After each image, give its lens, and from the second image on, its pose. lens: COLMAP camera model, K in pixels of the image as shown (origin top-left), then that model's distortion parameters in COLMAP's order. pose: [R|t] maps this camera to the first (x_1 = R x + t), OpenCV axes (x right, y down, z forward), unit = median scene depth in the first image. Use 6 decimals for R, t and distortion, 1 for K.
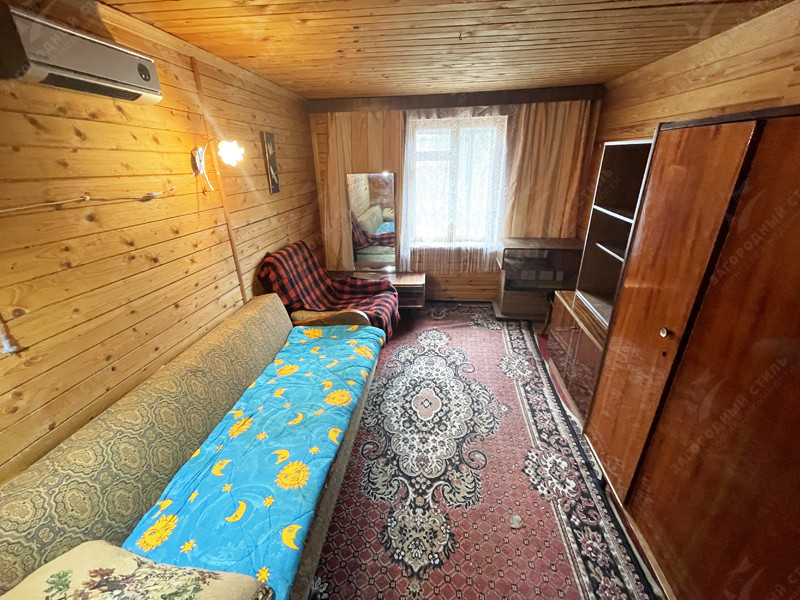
lens RADIAL K [[330.9, 0, 400.3], [0, 330.9, 298.3], [0, 0, 1]] dist [0.003085, -0.000264]
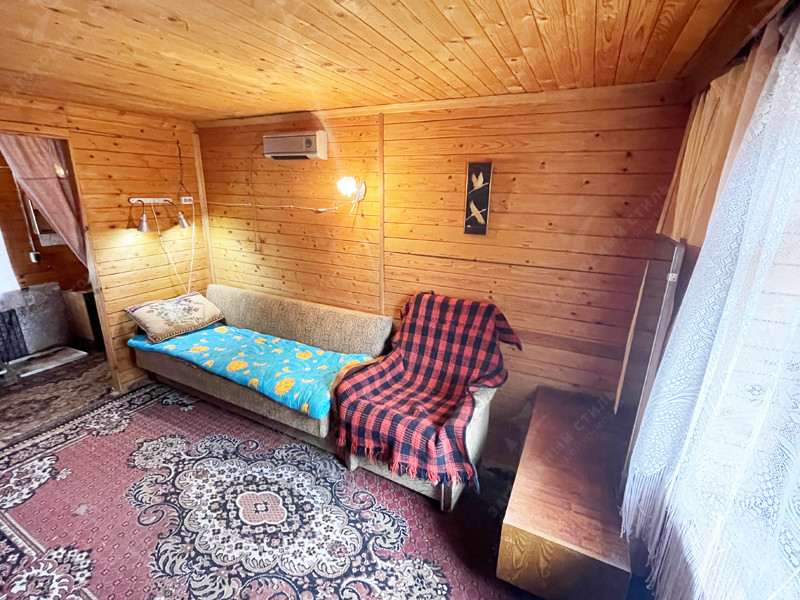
lens RADIAL K [[370.0, 0, 397.0], [0, 370.0, 303.1], [0, 0, 1]] dist [0.000686, 0.001478]
pose [[-0.354903, 0.287699, -0.889535, 0.626790], [-0.373448, 0.828641, 0.417001, -0.571925], [0.857077, 0.480190, -0.186647, 1.284795]]
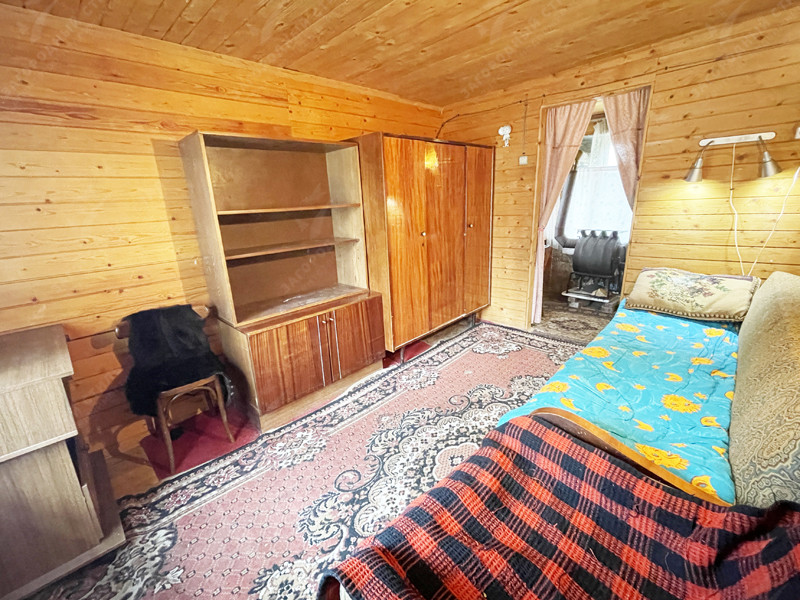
lens RADIAL K [[349.9, 0, 396.1], [0, 349.9, 299.3], [0, 0, 1]] dist [-0.000631, 0.000292]
pose [[-0.785364, -0.111979, 0.608821, -0.258232], [0.306246, 0.784435, 0.539329, -0.438358], [-0.537974, 0.610019, -0.581774, 1.393045]]
